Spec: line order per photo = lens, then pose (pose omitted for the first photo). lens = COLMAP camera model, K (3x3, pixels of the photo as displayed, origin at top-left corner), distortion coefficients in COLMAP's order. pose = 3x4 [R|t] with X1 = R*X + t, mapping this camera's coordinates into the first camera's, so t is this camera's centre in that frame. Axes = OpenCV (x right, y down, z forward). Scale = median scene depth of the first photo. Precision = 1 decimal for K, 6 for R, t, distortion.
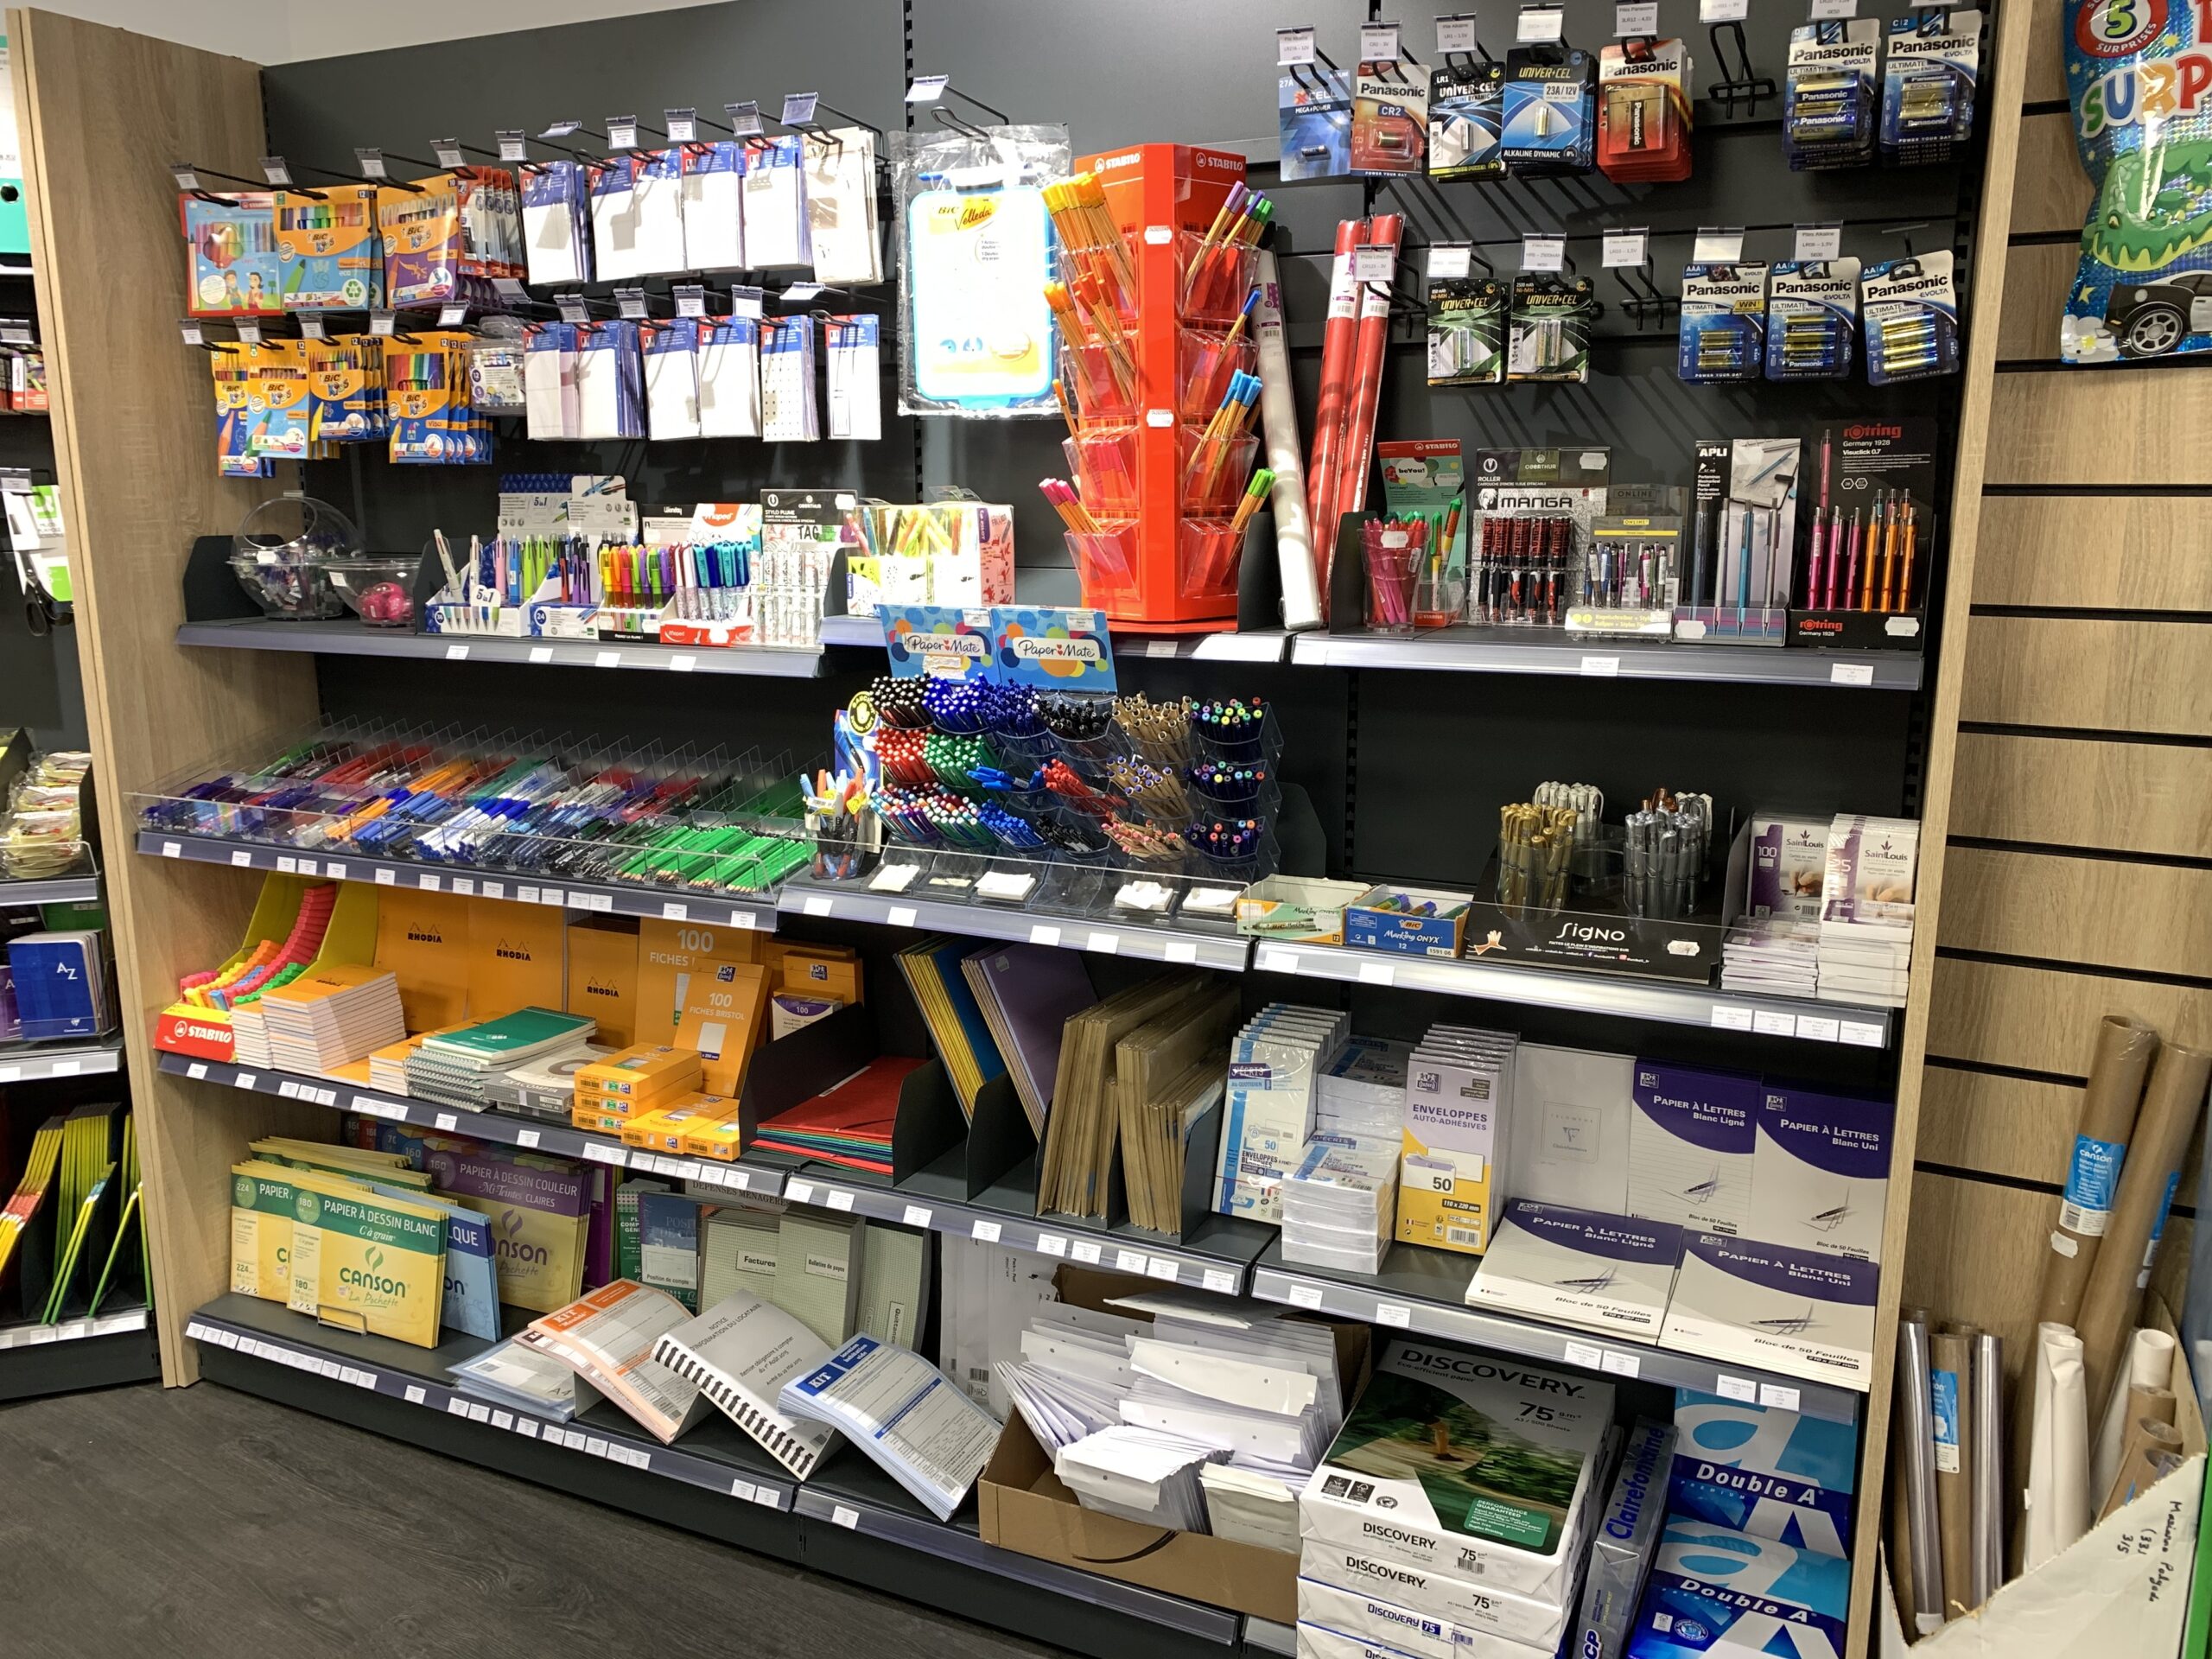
lens RADIAL K [[1675.5, 0, 1106.0], [0, 1675.5, 829.5], [0, 0, 1]] dist [0.060825, -0.111948]
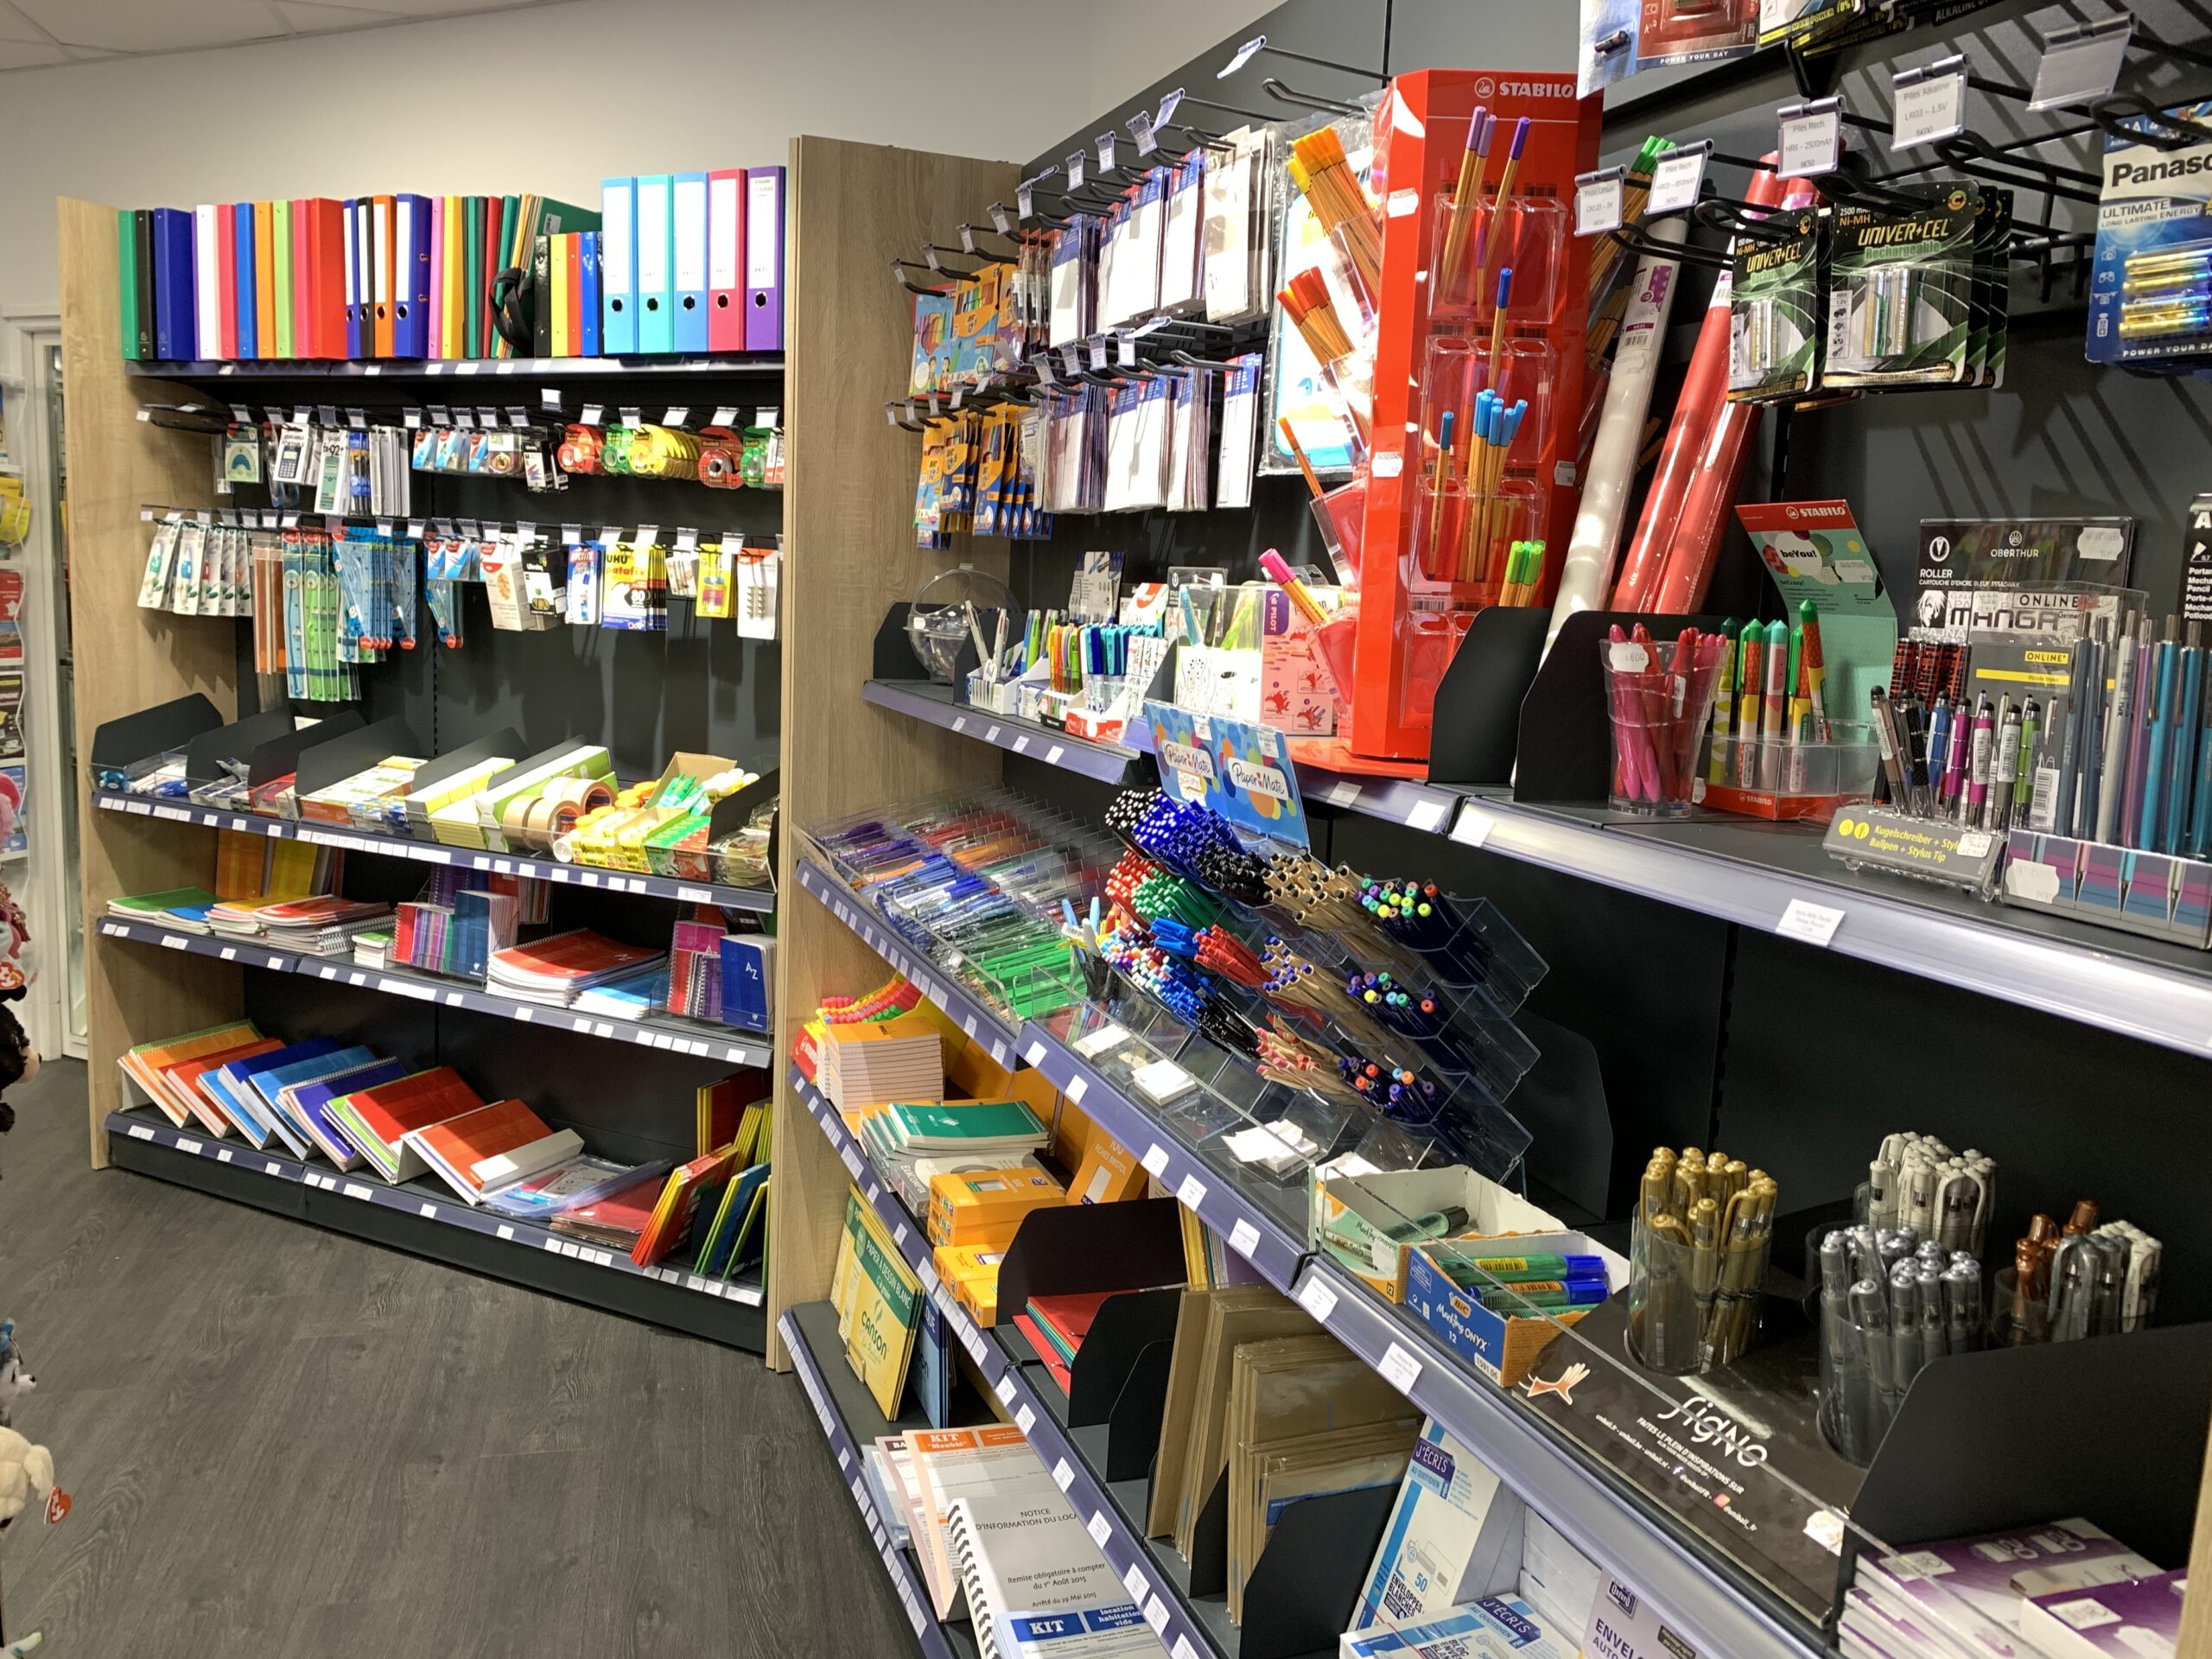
lens RADIAL K [[1682.9, 0, 1105.3], [0, 1682.9, 811.7], [0, 0, 1]] dist [0.005453, 0.002789]
pose [[0.720880, 0.130576, -0.680648, 0.412959], [-0.187555, 0.982201, -0.010214, -0.072252], [0.667199, 0.135022, 0.732539, 0.411620]]
